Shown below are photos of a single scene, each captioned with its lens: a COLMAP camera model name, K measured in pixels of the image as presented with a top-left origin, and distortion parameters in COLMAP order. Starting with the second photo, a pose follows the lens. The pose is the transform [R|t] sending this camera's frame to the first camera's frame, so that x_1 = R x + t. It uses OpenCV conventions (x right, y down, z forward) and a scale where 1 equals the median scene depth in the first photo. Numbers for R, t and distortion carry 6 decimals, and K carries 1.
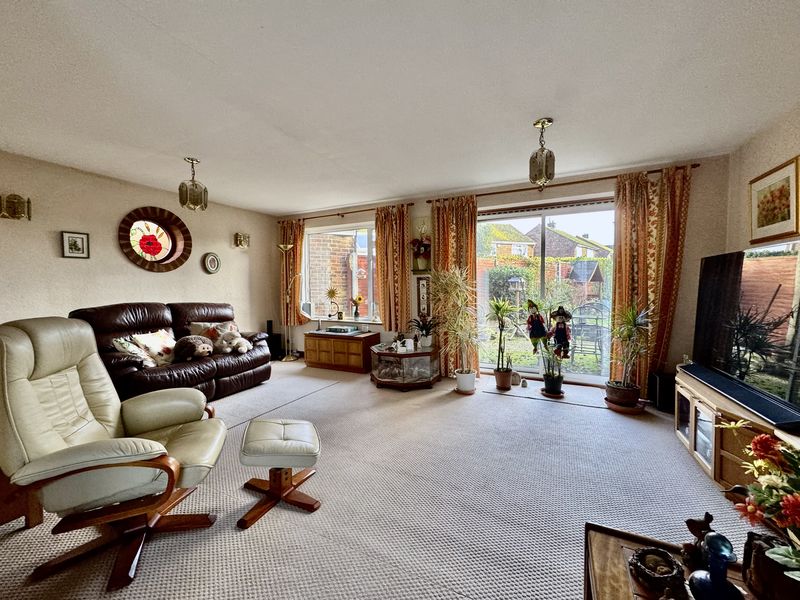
lens RADIAL K [[318.1, 0, 401.5], [0, 318.1, 301.1], [0, 0, 1]] dist [-0.002679, -0.000450]
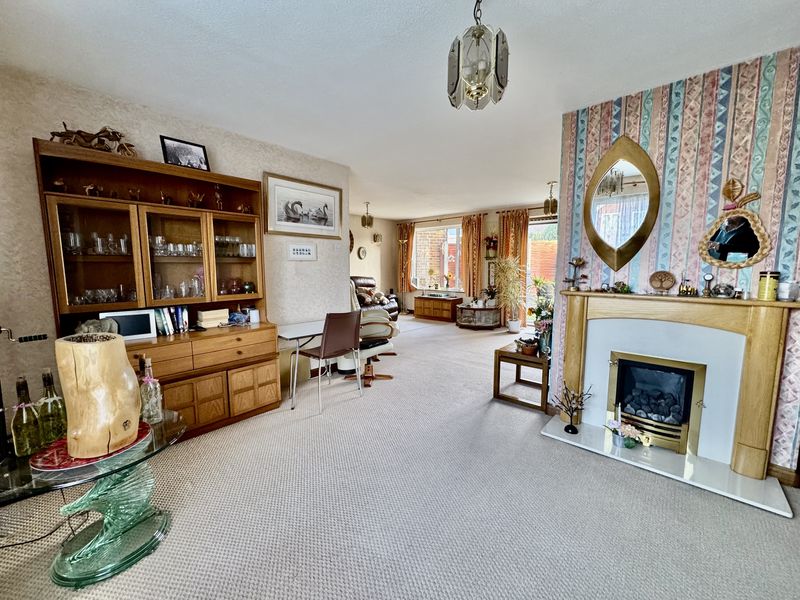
lens RADIAL K [[318.1, 0, 398.9], [0, 318.1, 300.7], [0, 0, 1]] dist [-0.002679, -0.000450]
pose [[0.961918, 0.035738, -0.270991, 0.058577], [-0.018315, 0.997615, 0.066555, 0.018460], [0.272723, -0.059057, 0.960278, -0.624377]]
